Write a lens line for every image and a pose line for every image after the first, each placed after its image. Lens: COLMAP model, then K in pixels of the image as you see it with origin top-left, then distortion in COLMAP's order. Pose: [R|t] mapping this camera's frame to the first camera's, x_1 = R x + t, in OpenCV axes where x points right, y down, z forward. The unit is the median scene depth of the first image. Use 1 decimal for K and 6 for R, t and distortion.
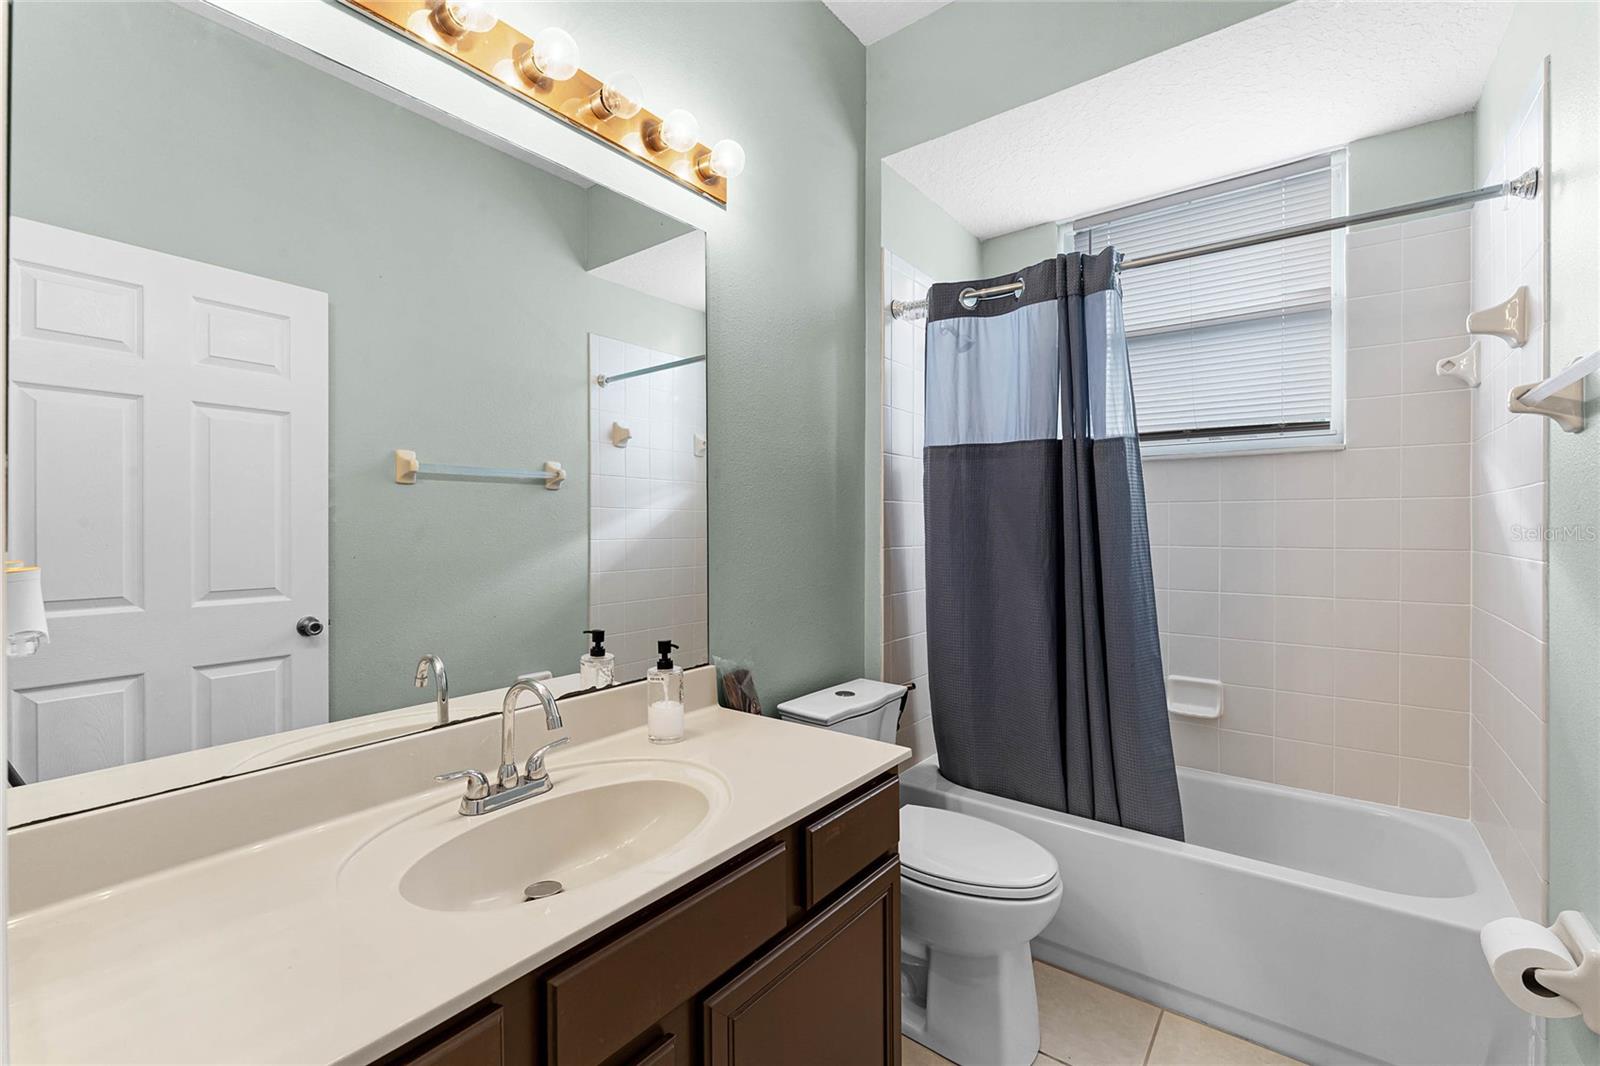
lens RADIAL K [[689.2, 0, 800.0], [0, 689.2, 533.0], [0, 0, 1]] dist [-0.000070, -0.000017]
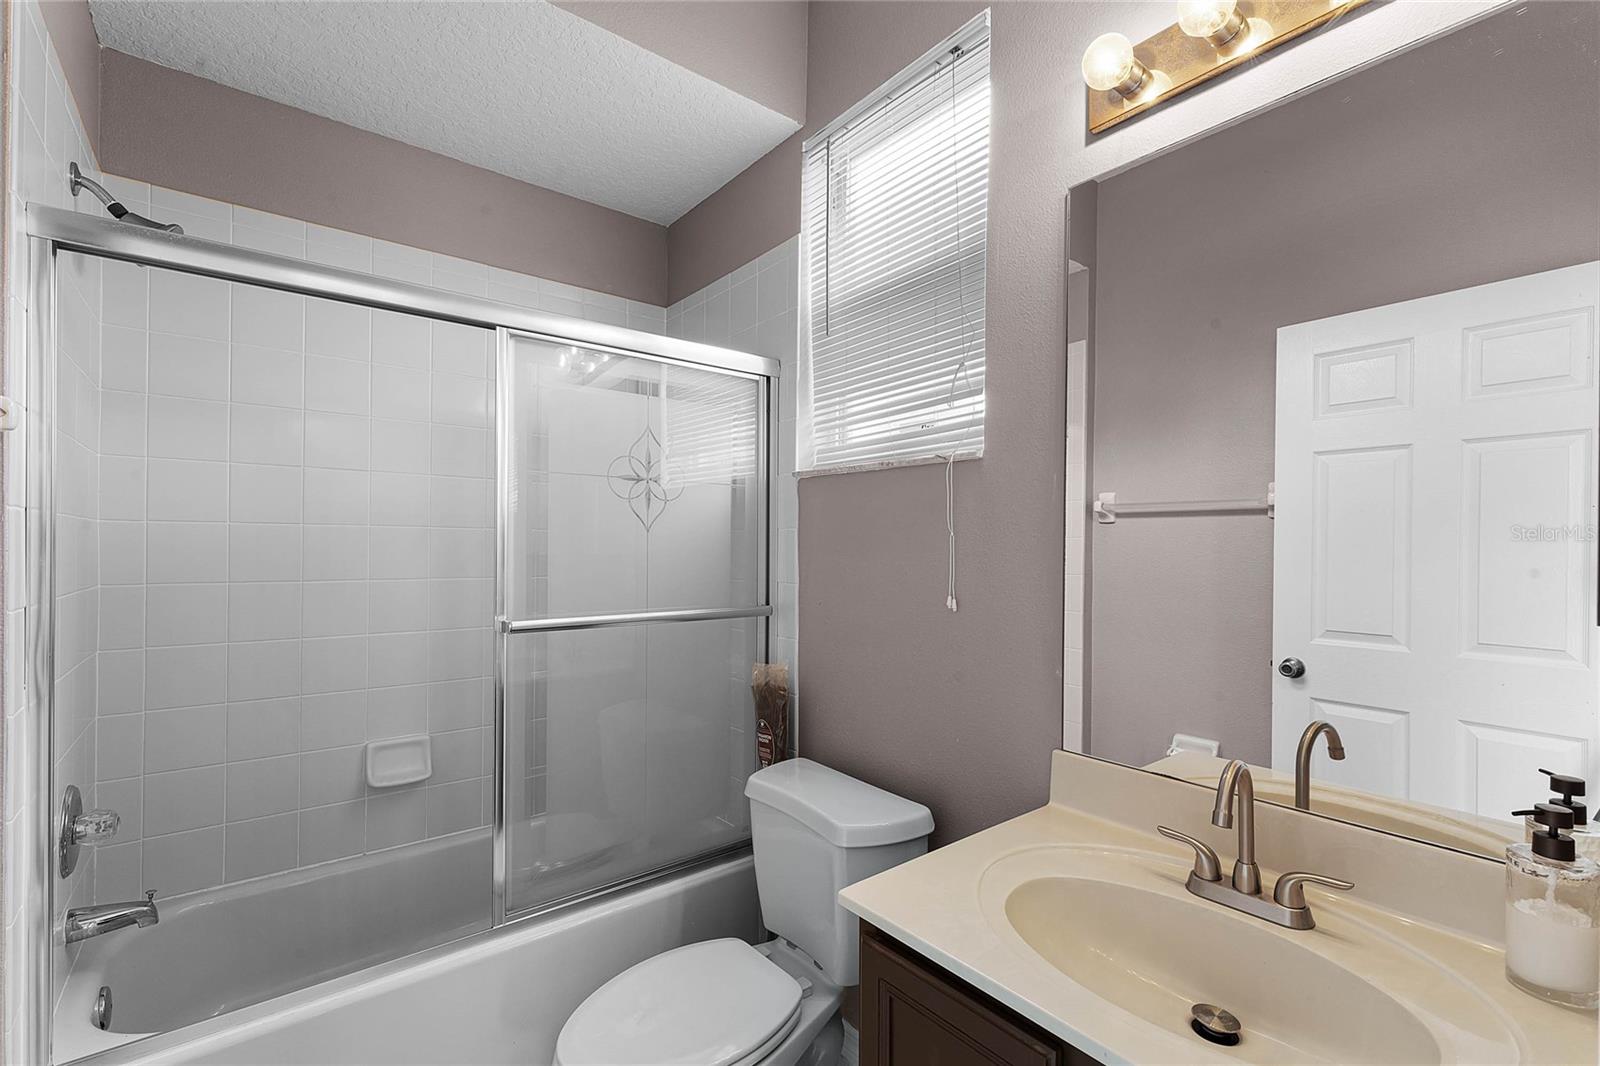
lens RADIAL K [[697.8, 0, 803.5], [0, 697.8, 530.6], [0, 0, 1]] dist [0.004928, 0.000051]
pose [[-0.244235, -0.042950, -0.968764, 0.342680], [-0.025360, 0.998960, -0.037896, -0.004929], [0.969384, 0.015312, -0.245070, 0.460015]]
